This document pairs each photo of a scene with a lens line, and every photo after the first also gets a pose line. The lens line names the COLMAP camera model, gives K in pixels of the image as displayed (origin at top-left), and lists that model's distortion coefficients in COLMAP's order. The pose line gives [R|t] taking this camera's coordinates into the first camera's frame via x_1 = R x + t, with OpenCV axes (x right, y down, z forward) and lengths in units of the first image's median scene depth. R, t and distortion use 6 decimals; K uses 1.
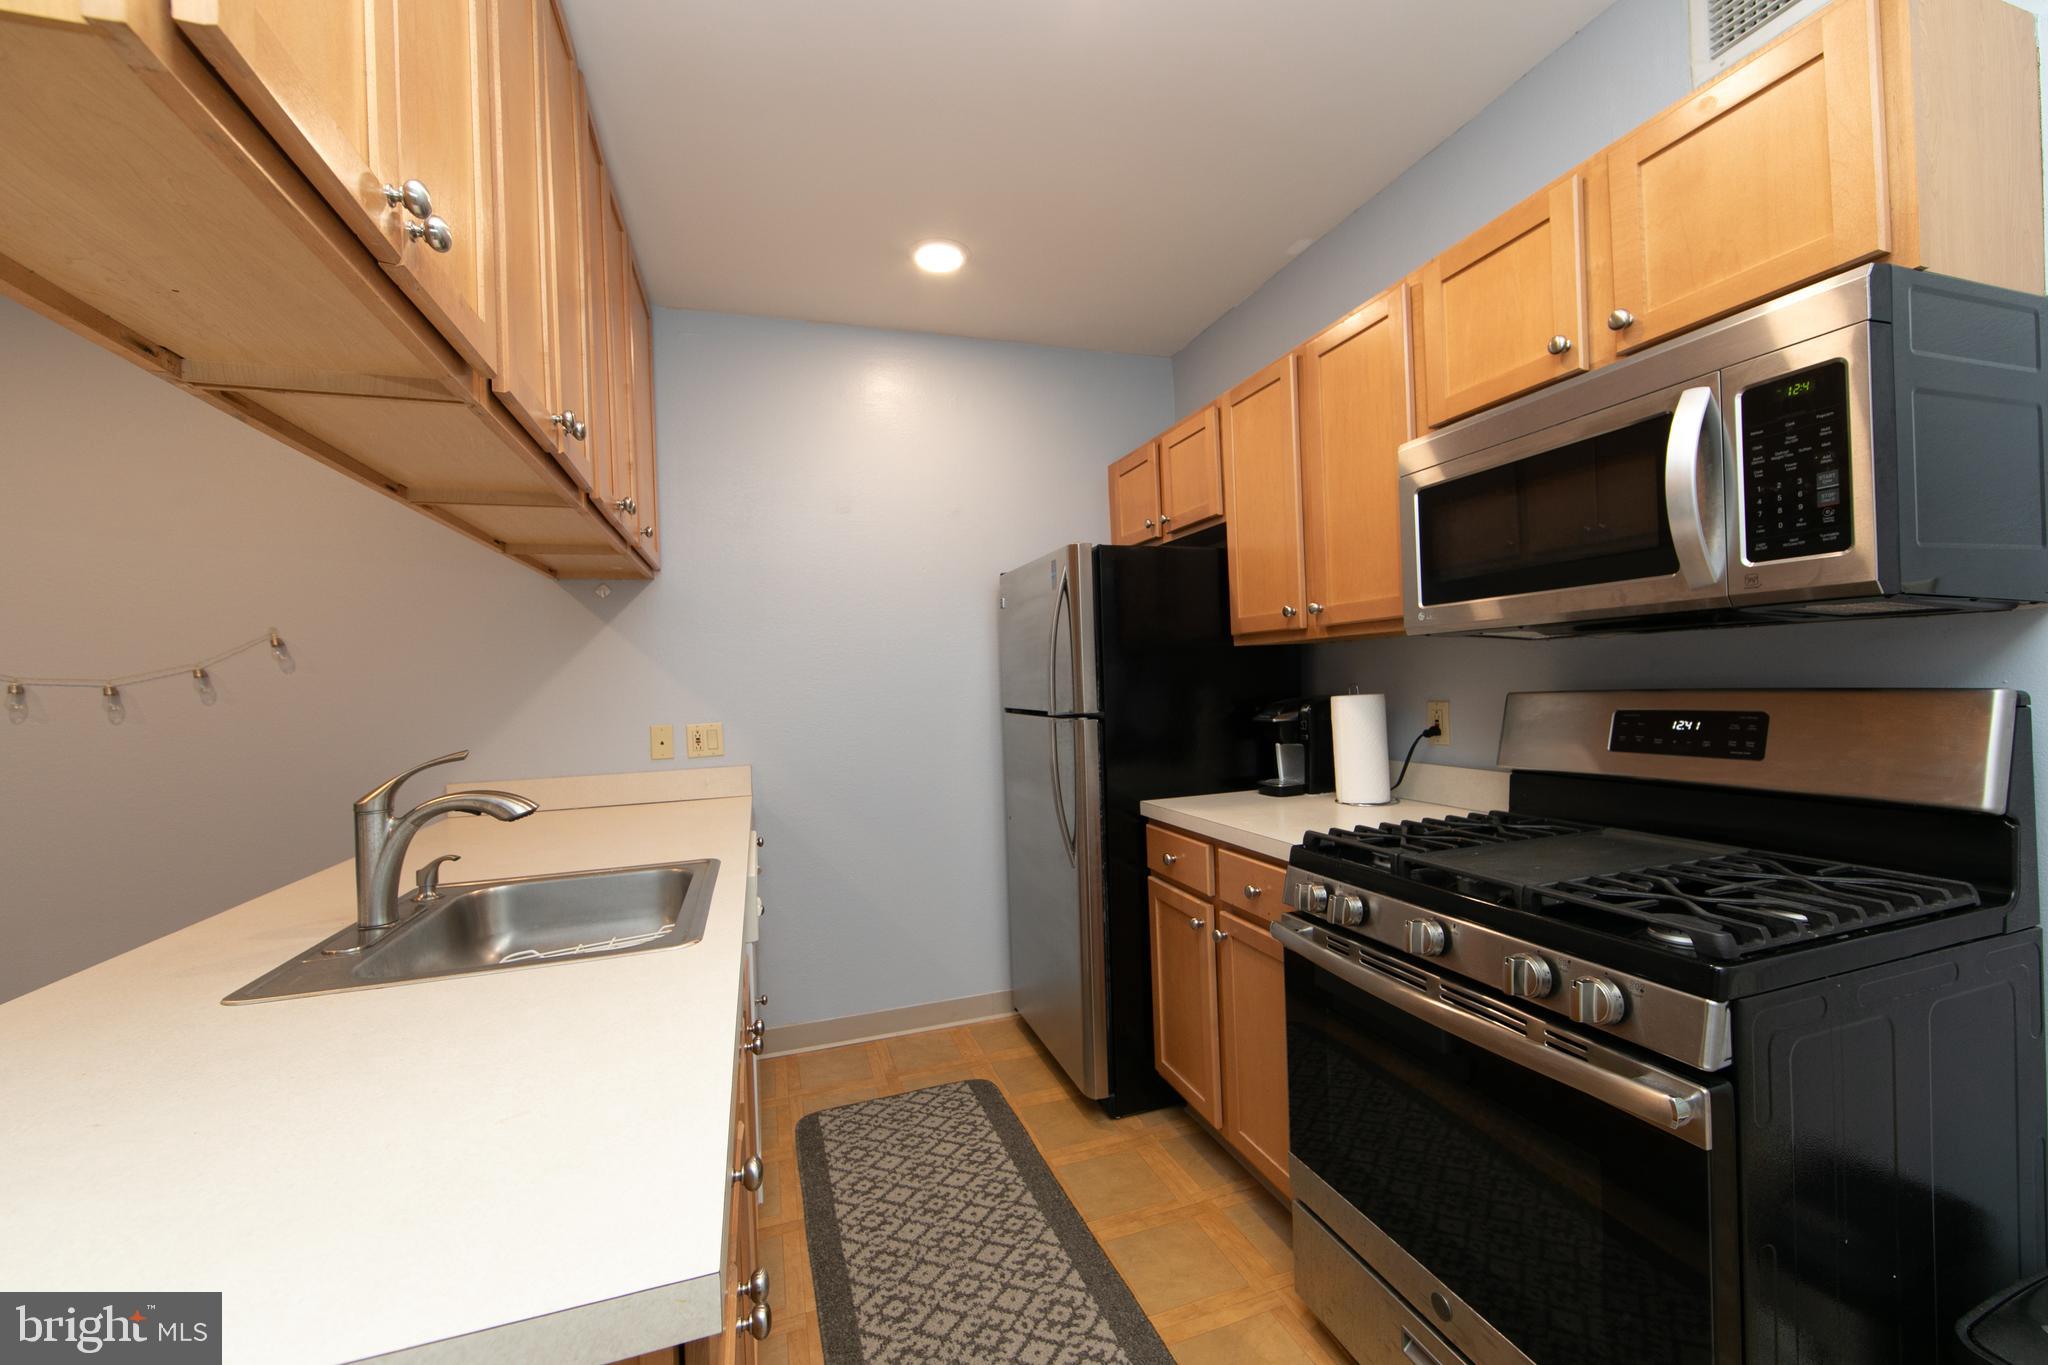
lens RADIAL K [[800.9, 0, 1027.6], [0, 800.9, 681.8], [0, 0, 1]] dist [-0.000733, -0.000164]
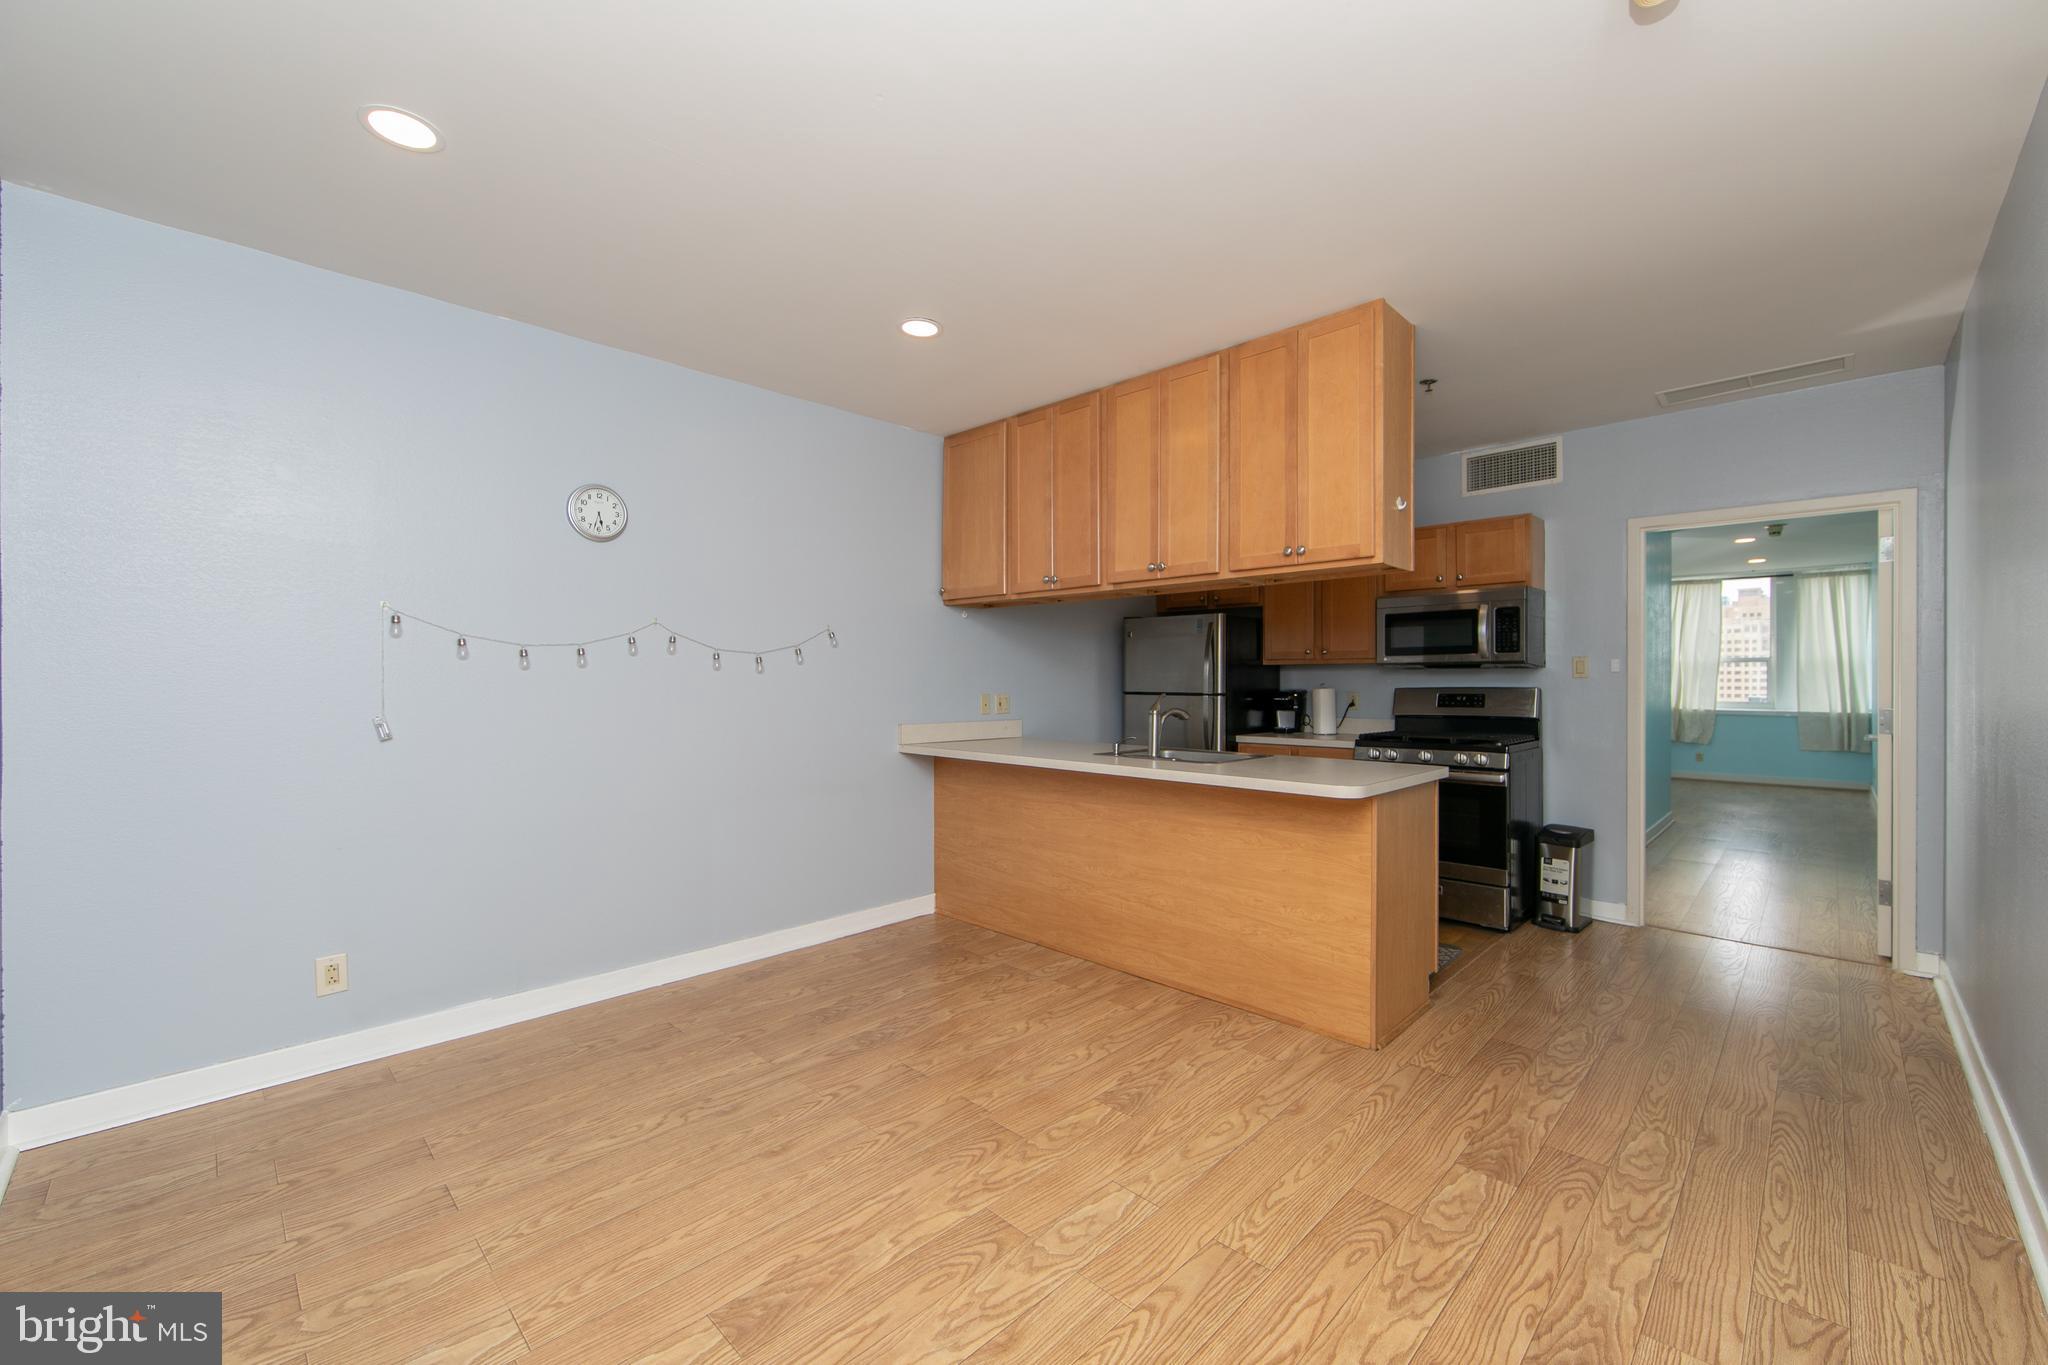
lens RADIAL K [[800.9, 0, 1027.6], [0, 800.9, 681.8], [0, 0, 1]] dist [-0.000733, -0.000164]
pose [[0.881981, 0.045318, 0.469101, -1.382966], [-0.038896, 0.998970, -0.023376, 0.079880], [-0.469677, 0.002371, 0.882835, -0.643466]]
